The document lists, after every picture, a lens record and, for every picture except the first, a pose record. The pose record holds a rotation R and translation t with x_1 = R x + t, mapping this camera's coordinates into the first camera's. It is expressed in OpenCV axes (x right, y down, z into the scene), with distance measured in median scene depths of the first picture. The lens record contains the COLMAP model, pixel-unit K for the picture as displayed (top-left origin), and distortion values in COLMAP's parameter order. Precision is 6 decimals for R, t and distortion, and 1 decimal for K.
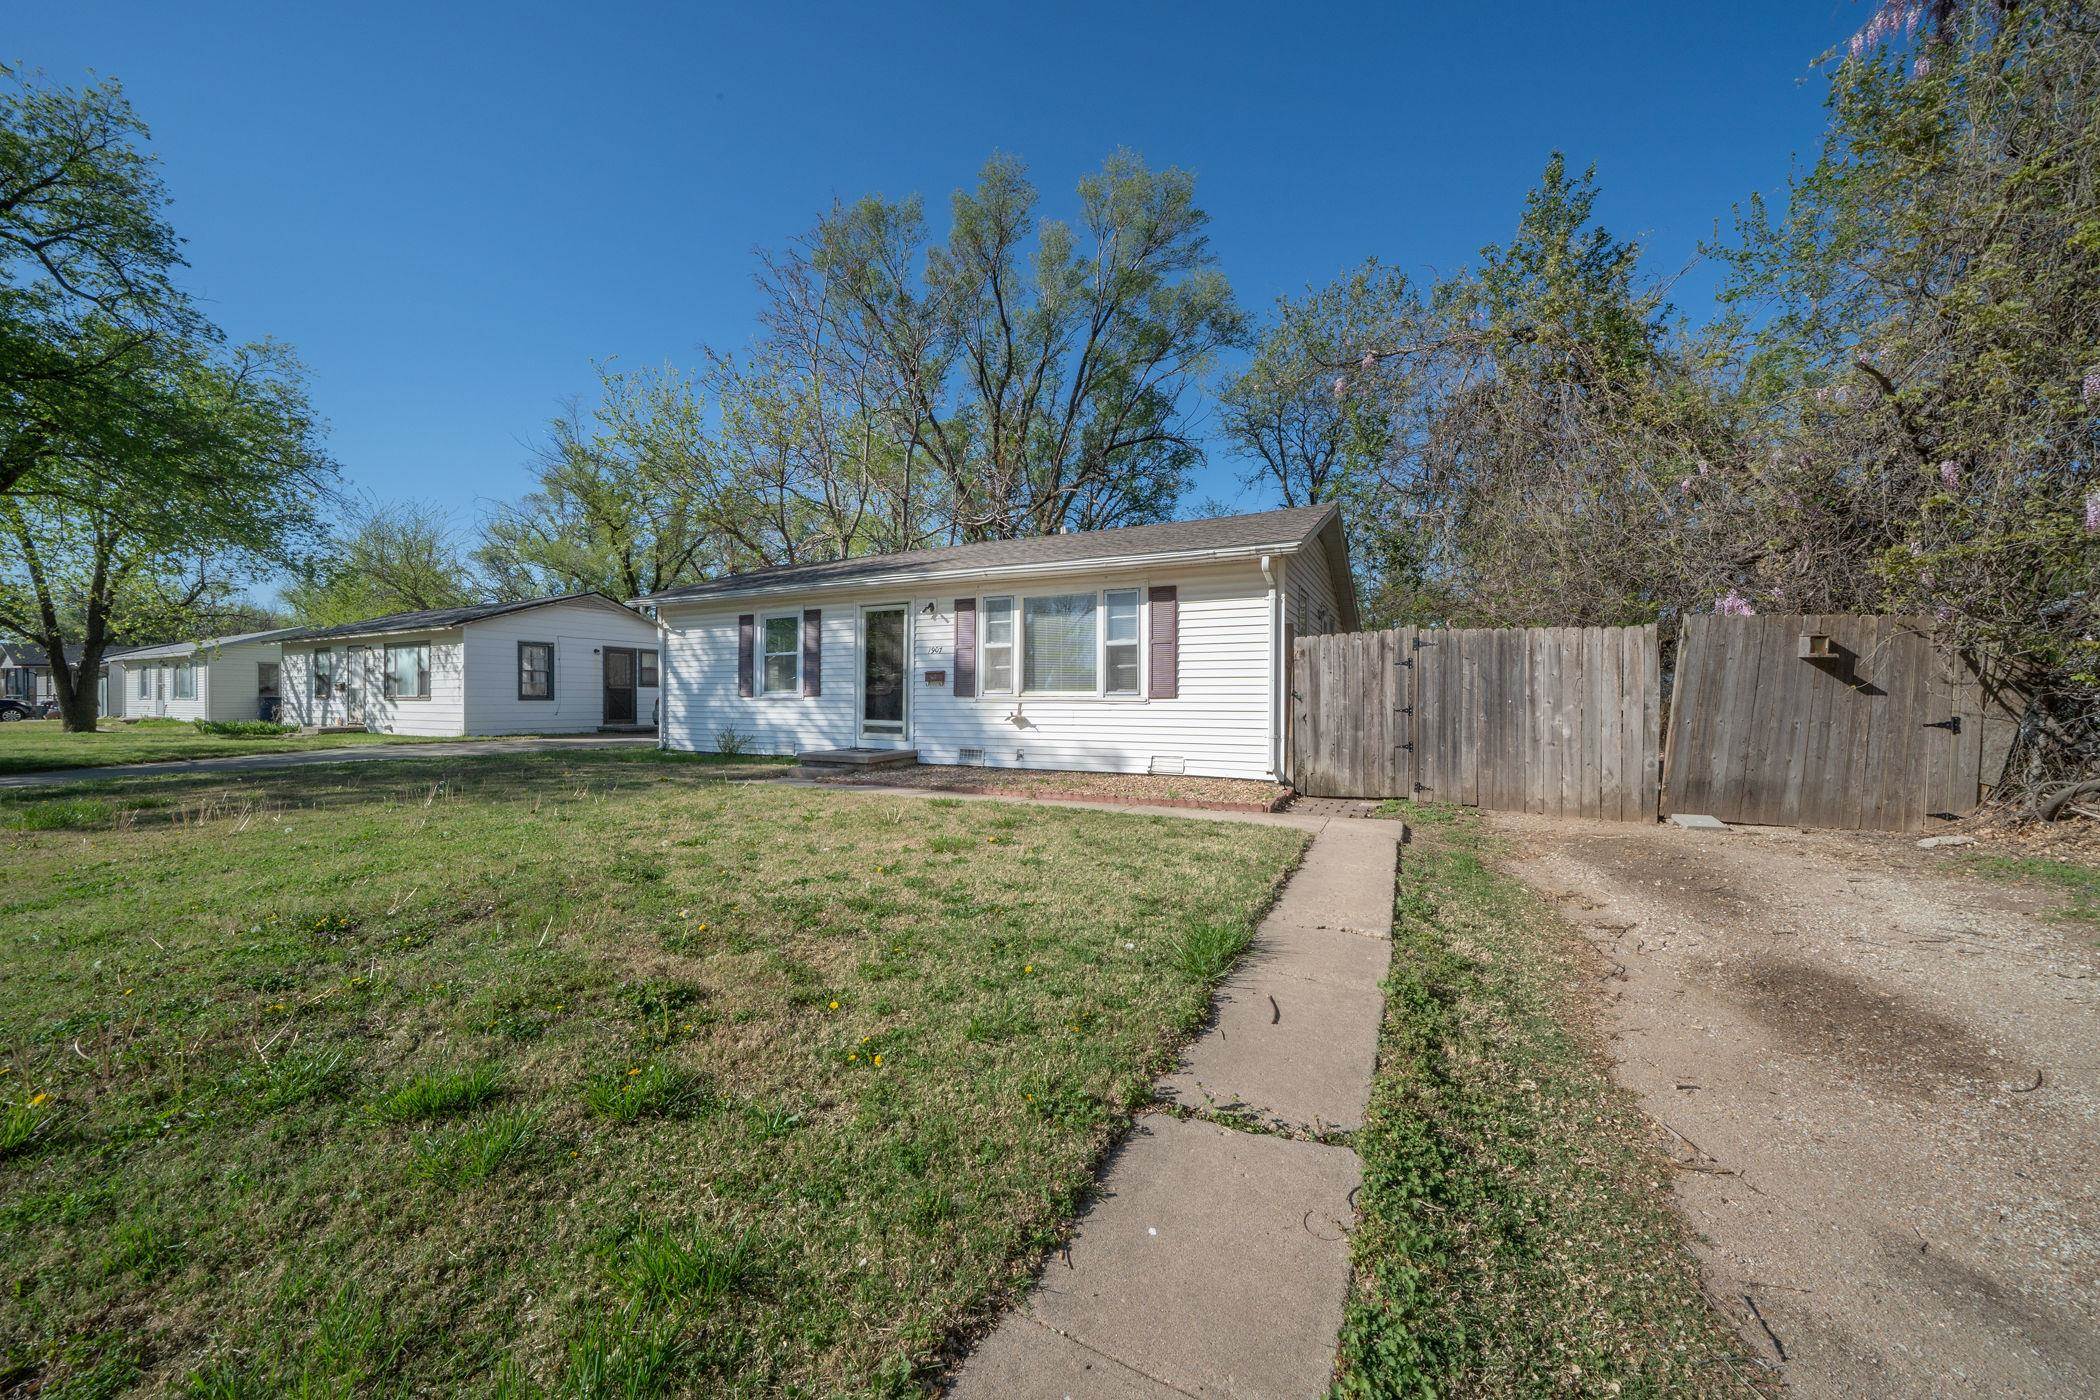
lens RADIAL K [[709.1, 0, 1050.0], [0, 709.1, 700.0], [0, 0, 1]] dist [-0.033868, 0.000005]
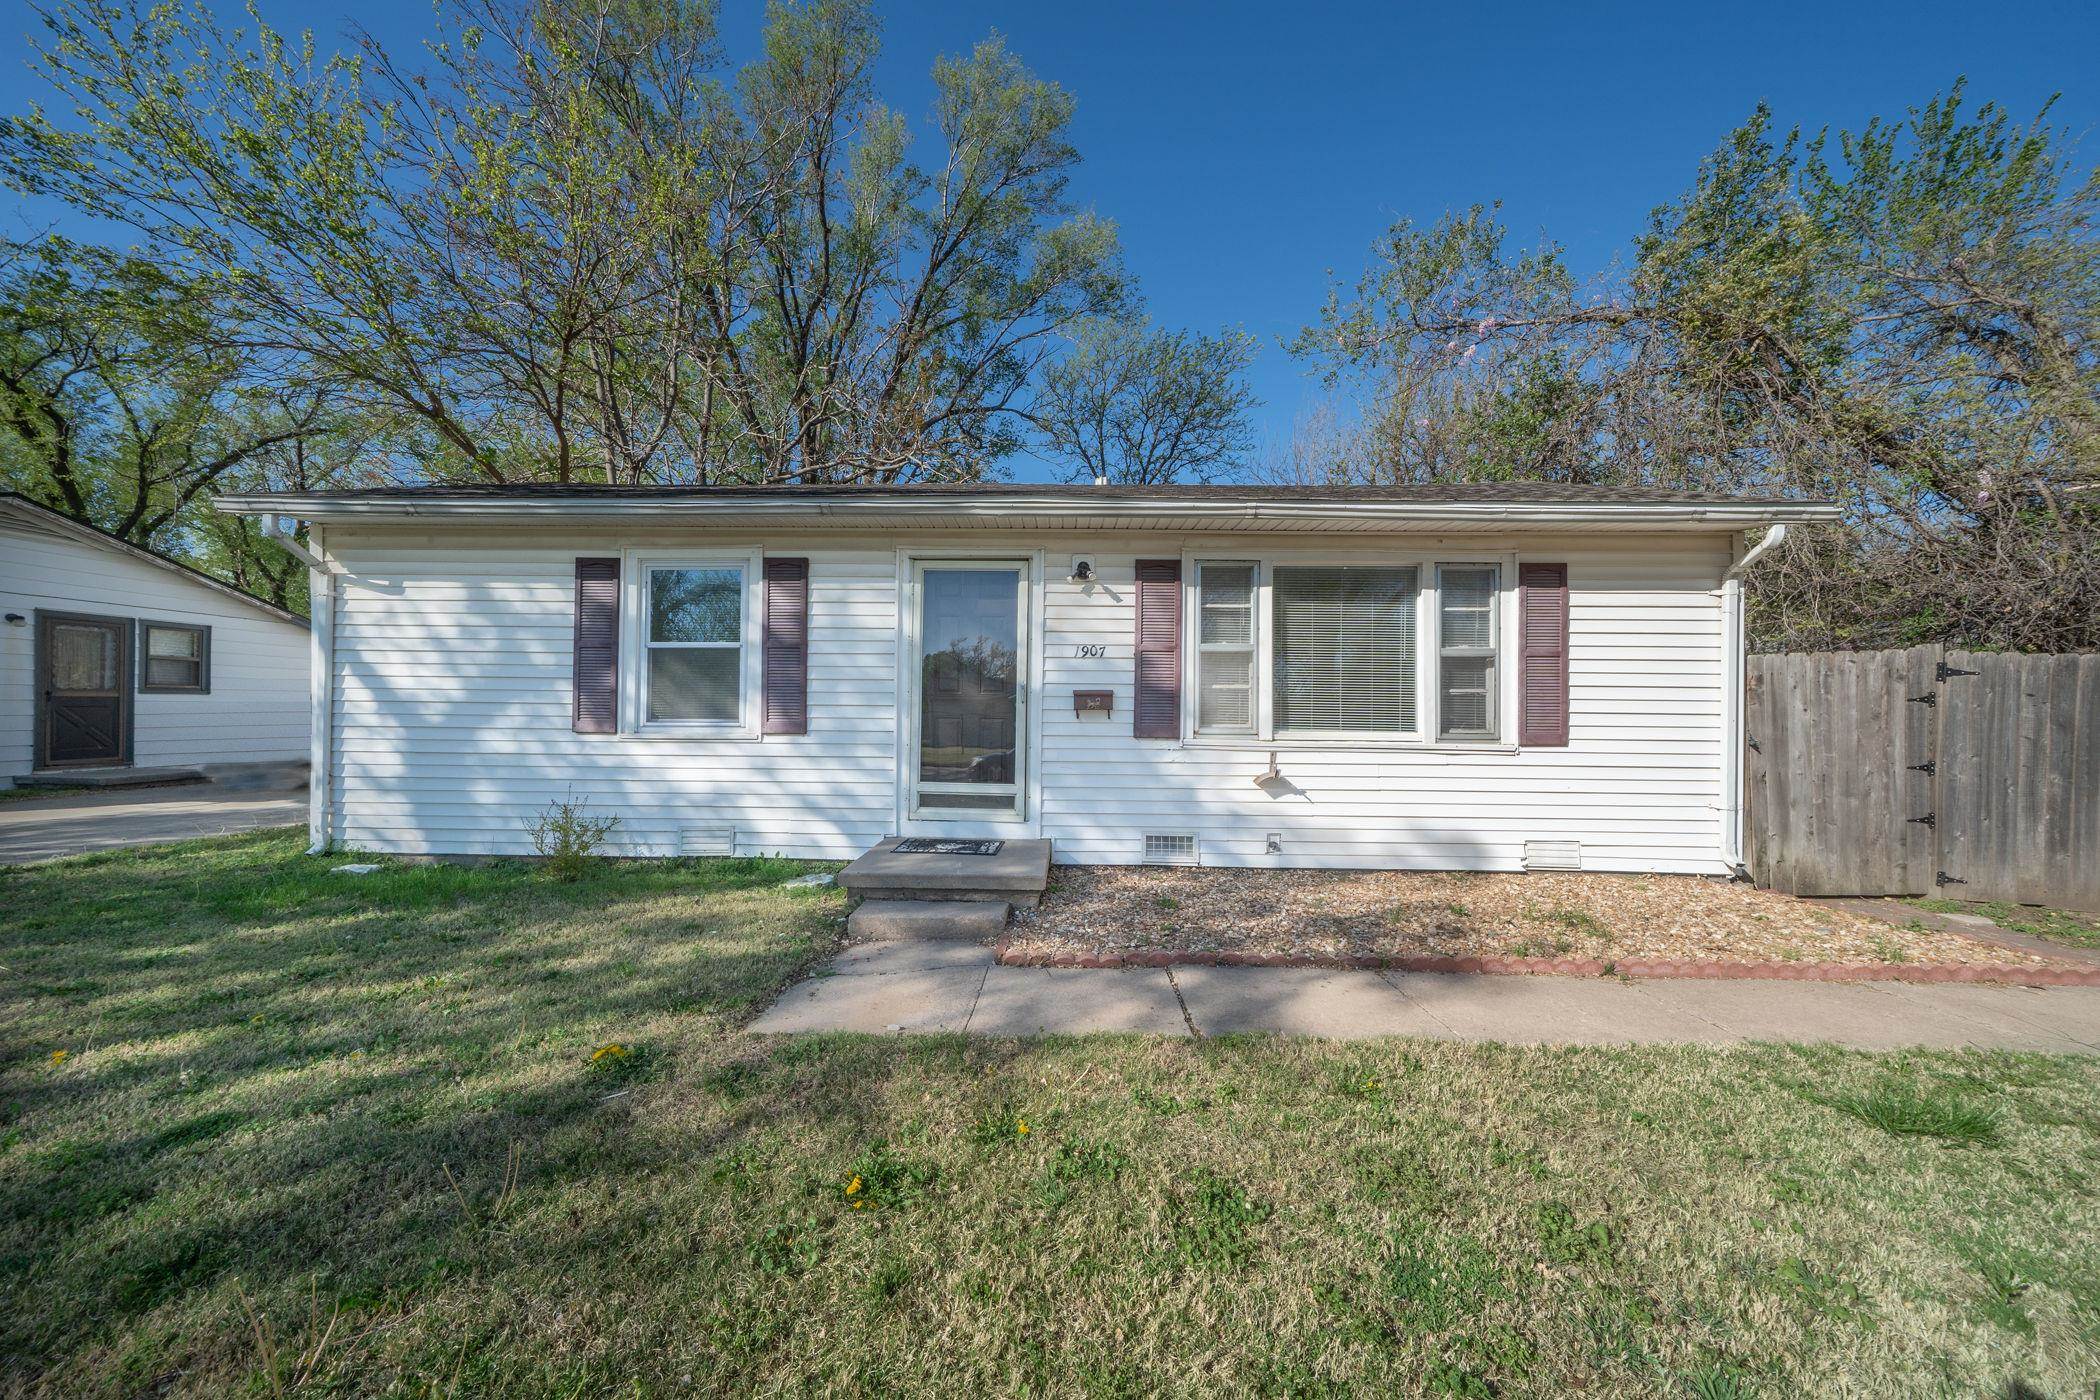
lens RADIAL K [[714.6, 0, 1050.0], [0, 714.6, 700.0], [0, 0, 1]] dist [0.000973, 0.000061]
pose [[0.911456, 0.011234, 0.411245, -0.421901], [-0.007296, 0.999911, -0.011144, -0.027937], [-0.411334, 0.007157, 0.911457, 0.533159]]
